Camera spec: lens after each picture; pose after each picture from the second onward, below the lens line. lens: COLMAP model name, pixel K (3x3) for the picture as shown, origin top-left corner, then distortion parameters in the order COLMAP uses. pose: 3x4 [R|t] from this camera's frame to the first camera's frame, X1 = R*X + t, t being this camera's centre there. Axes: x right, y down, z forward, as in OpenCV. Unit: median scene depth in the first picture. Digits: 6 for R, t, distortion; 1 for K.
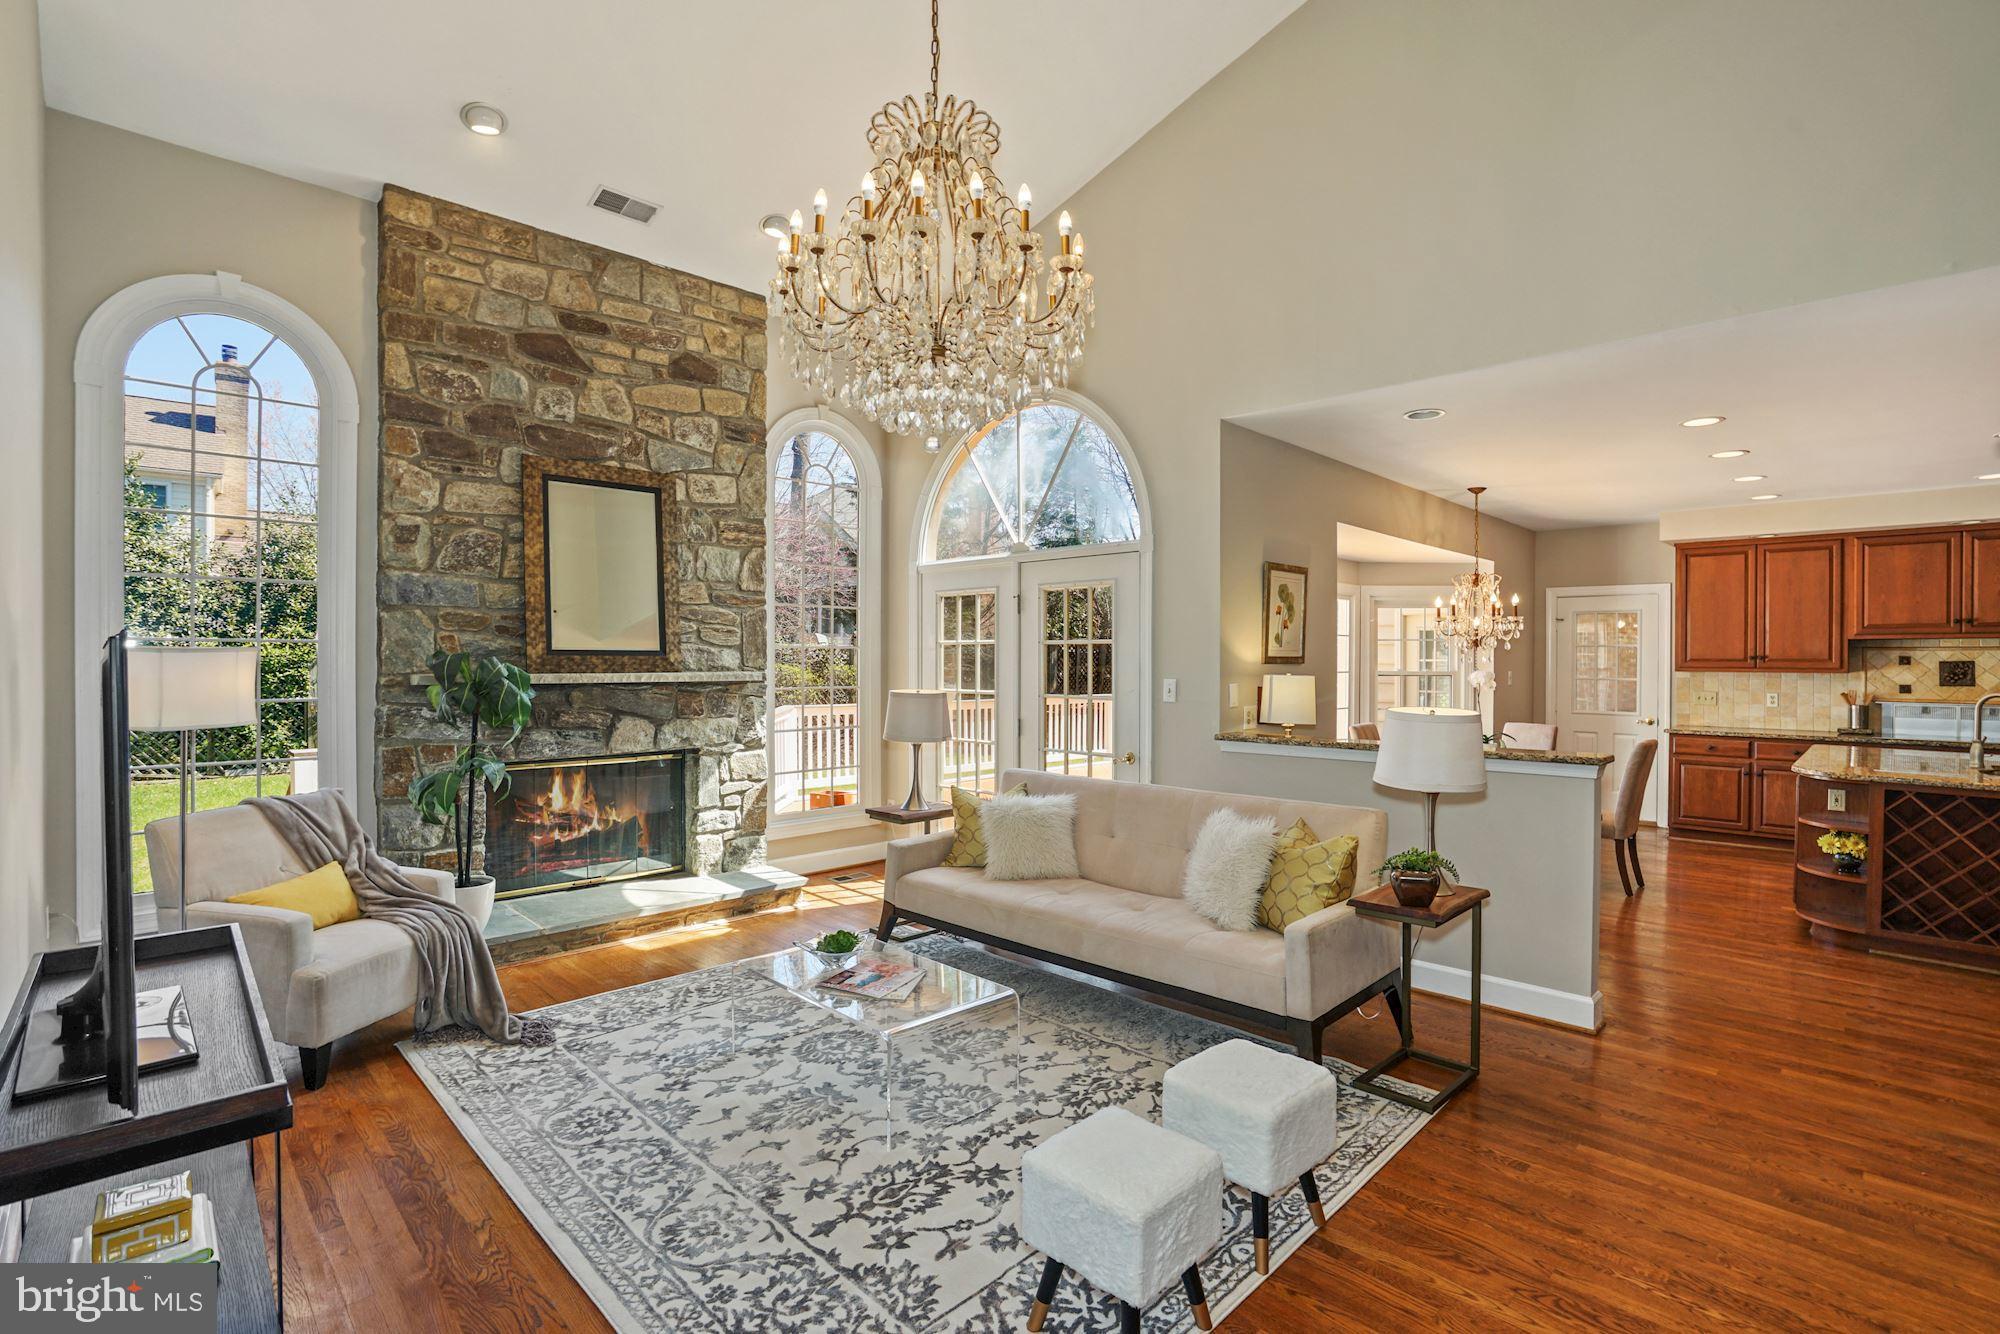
lens RADIAL K [[921.0, 0, 995.9], [0, 921.0, 660.4], [0, 0, 1]] dist [-0.058842, 0.019913]
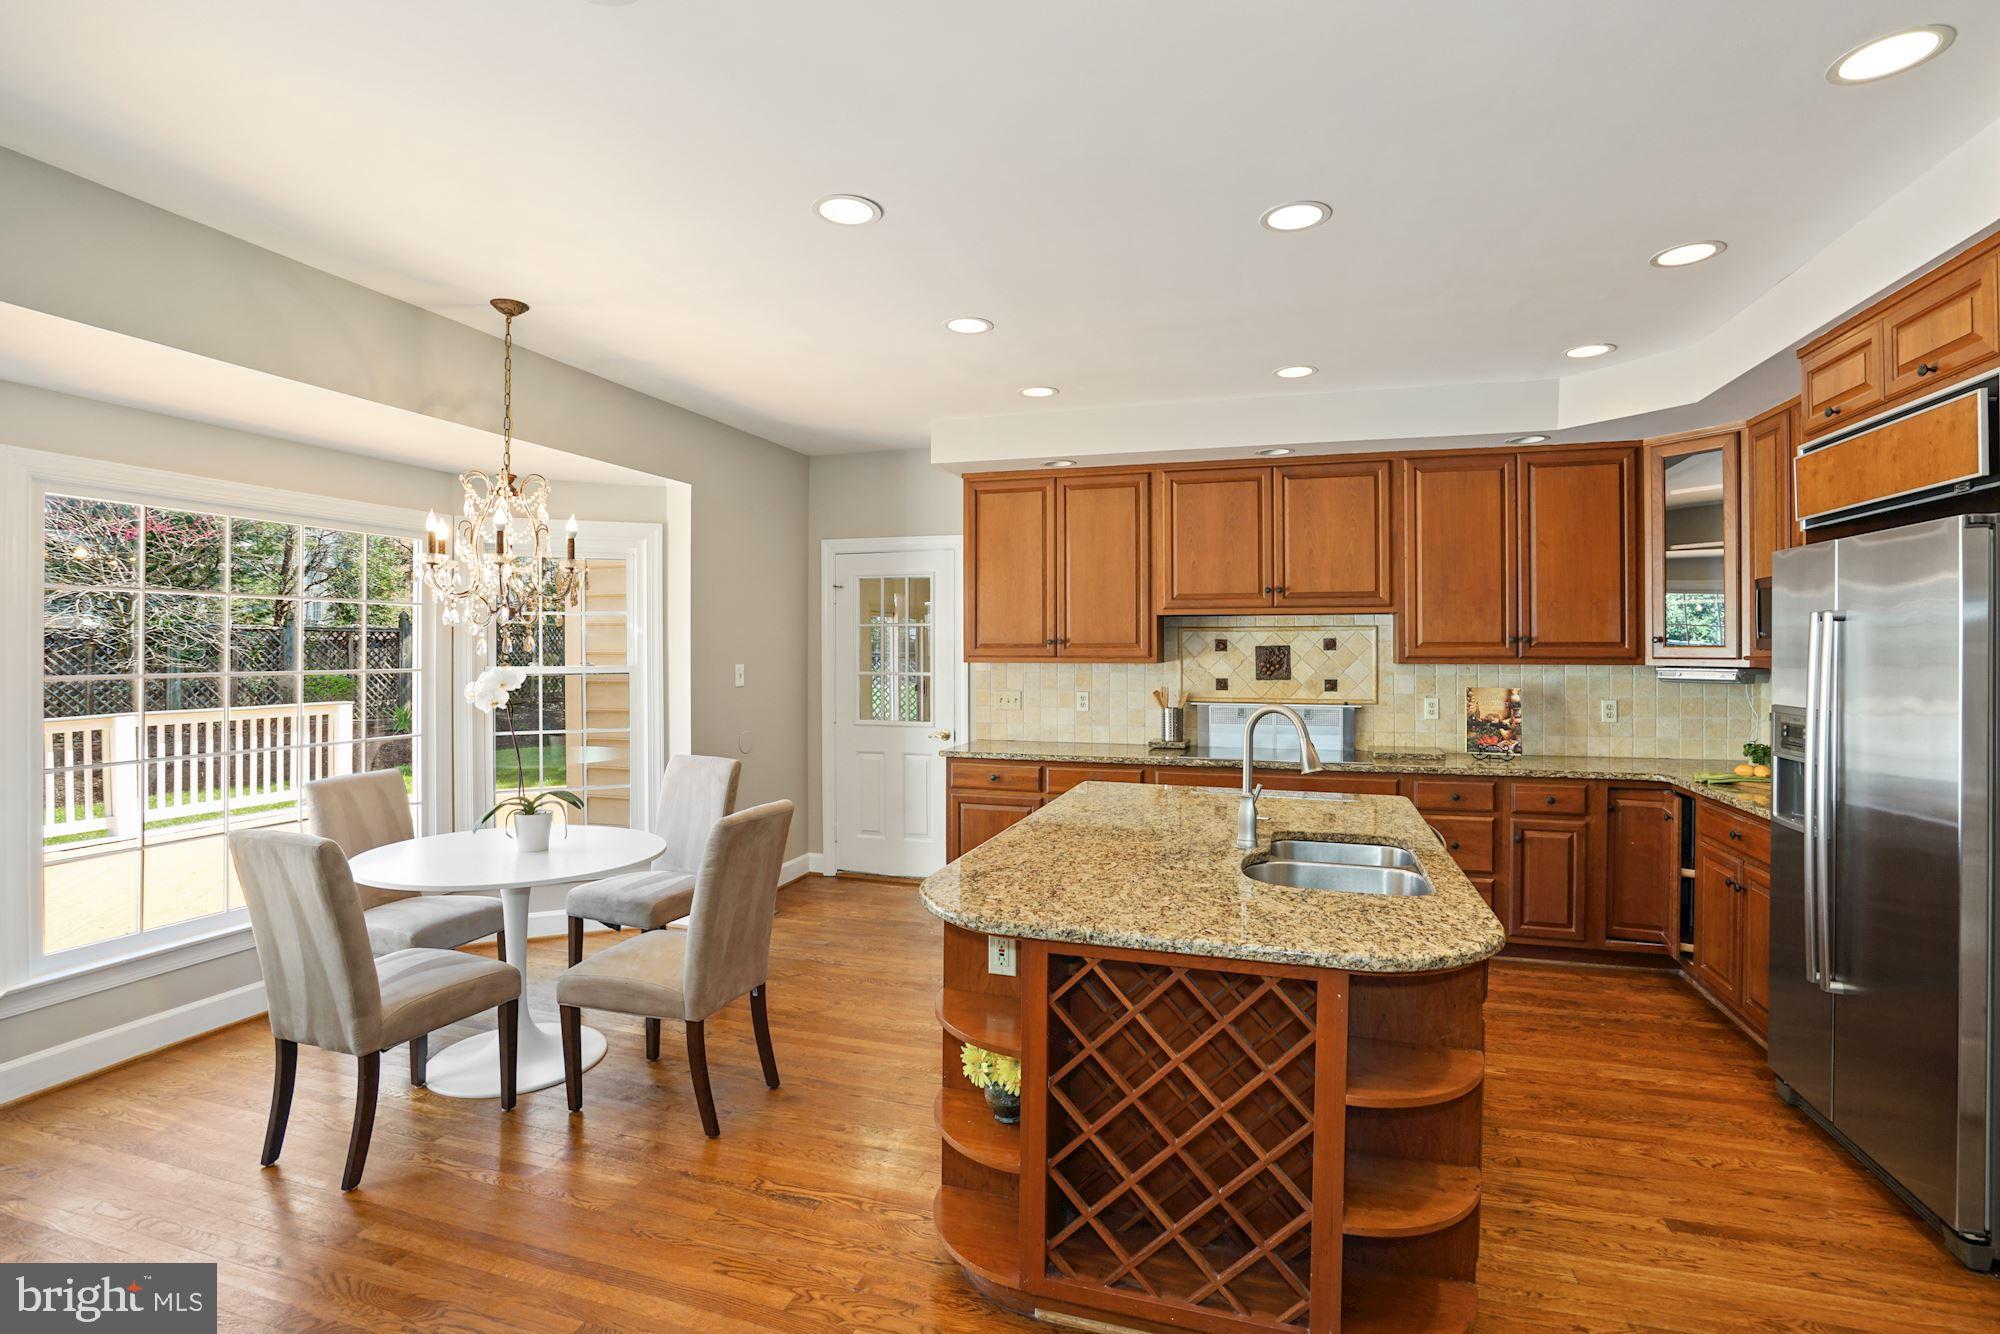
lens RADIAL K [[921.0, 0, 995.9], [0, 921.0, 660.4], [0, 0, 1]] dist [-0.058842, 0.019913]
pose [[0.888117, -0.010132, 0.459506, 0.525641], [0.003930, 0.999888, 0.014450, 0.000964], [-0.459601, -0.011028, 0.888057, 0.421023]]
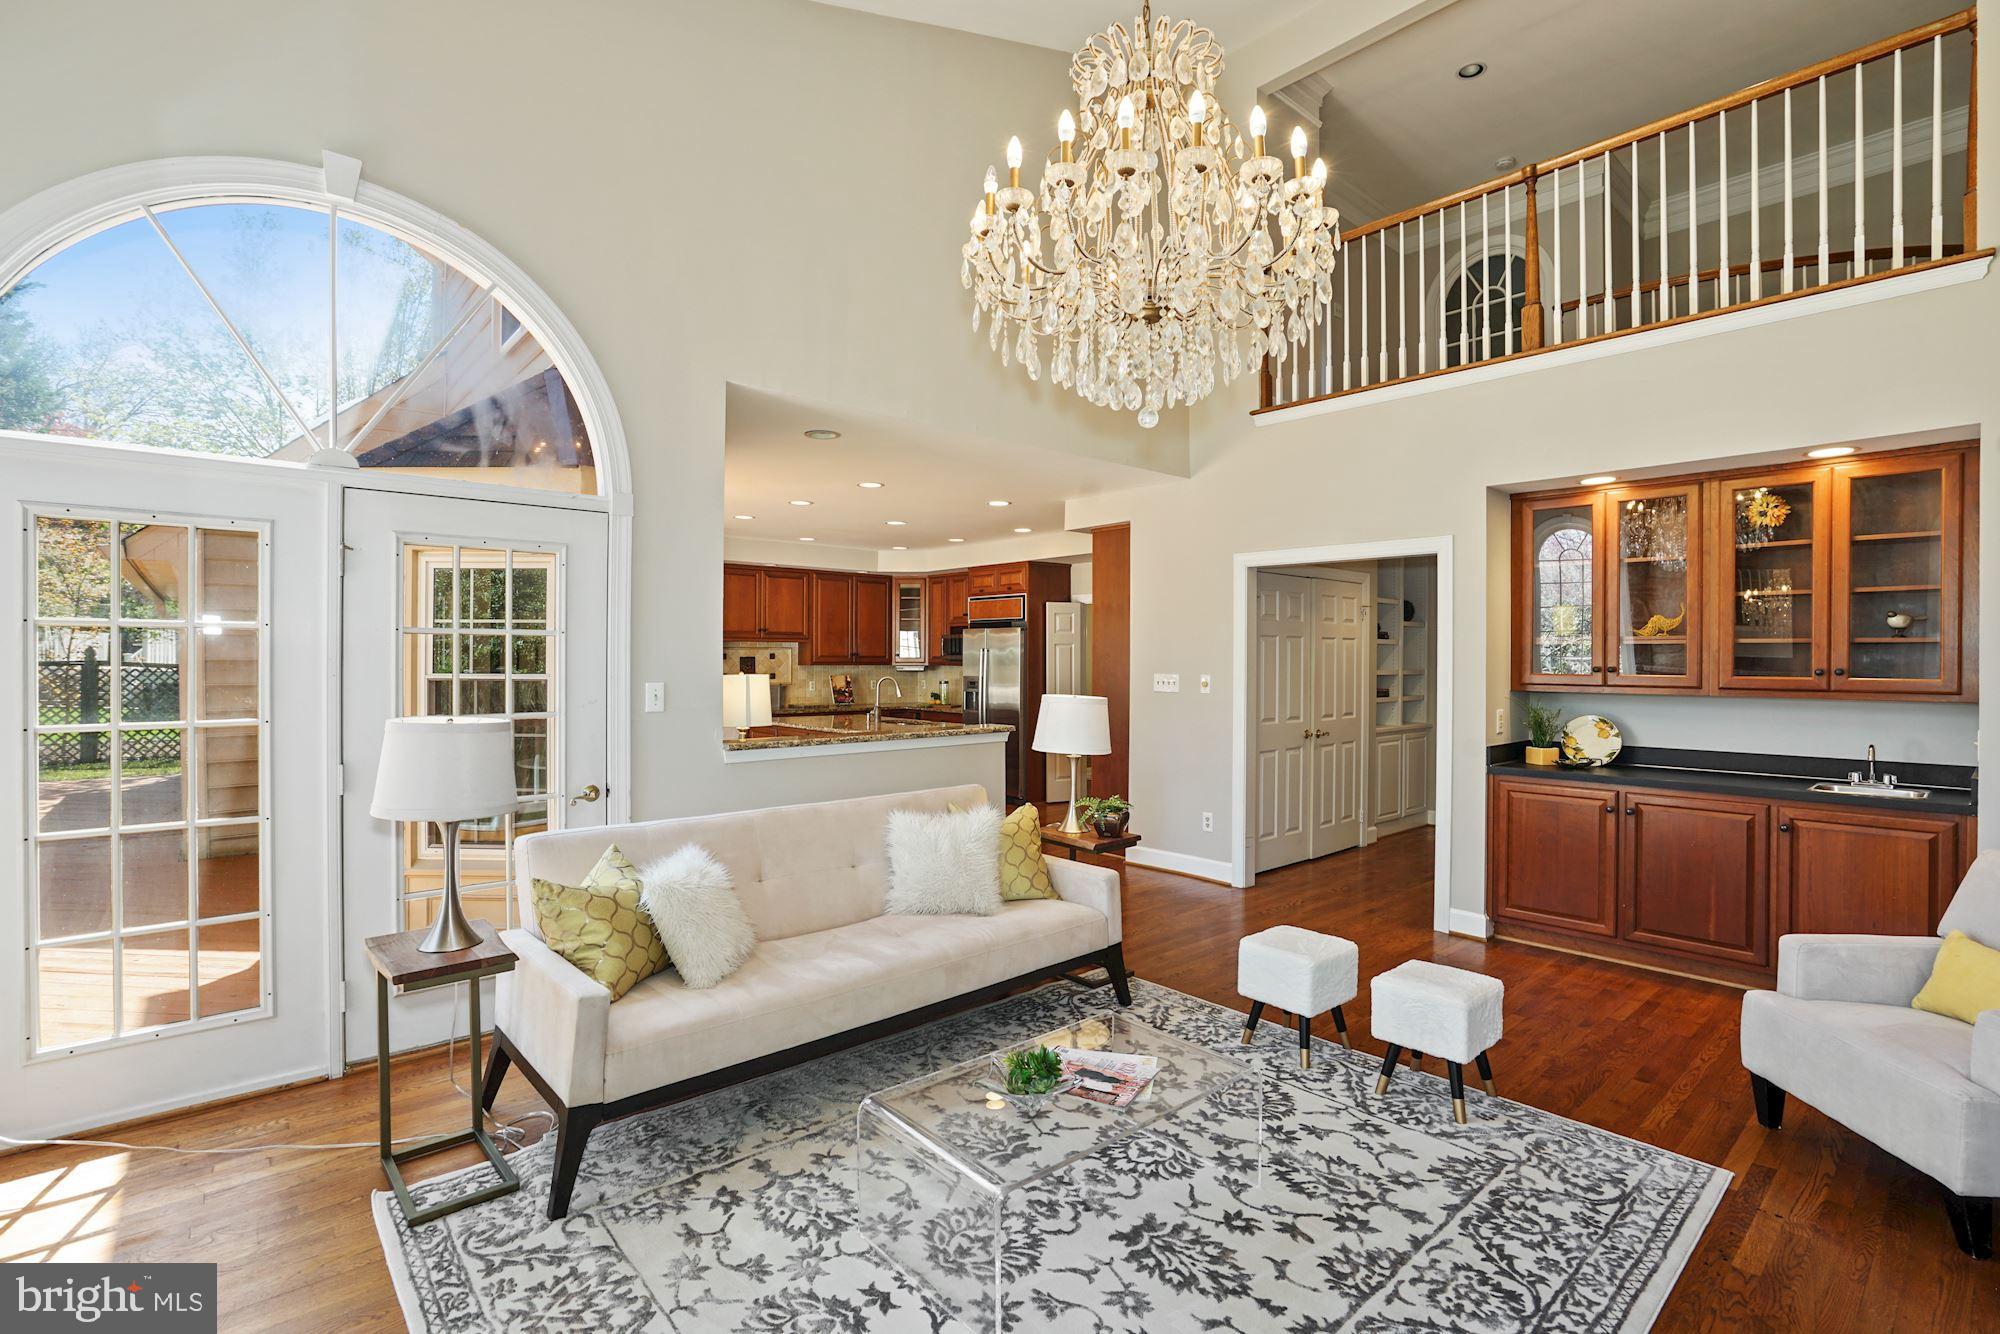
lens RADIAL K [[921.0, 0, 995.9], [0, 921.0, 660.4], [0, 0, 1]] dist [-0.058842, 0.019913]
pose [[0.065473, -0.004976, 0.997842, -0.423893], [-0.004774, 0.999975, 0.005300, -0.003076], [-0.997843, -0.005110, 0.065448, 0.483221]]
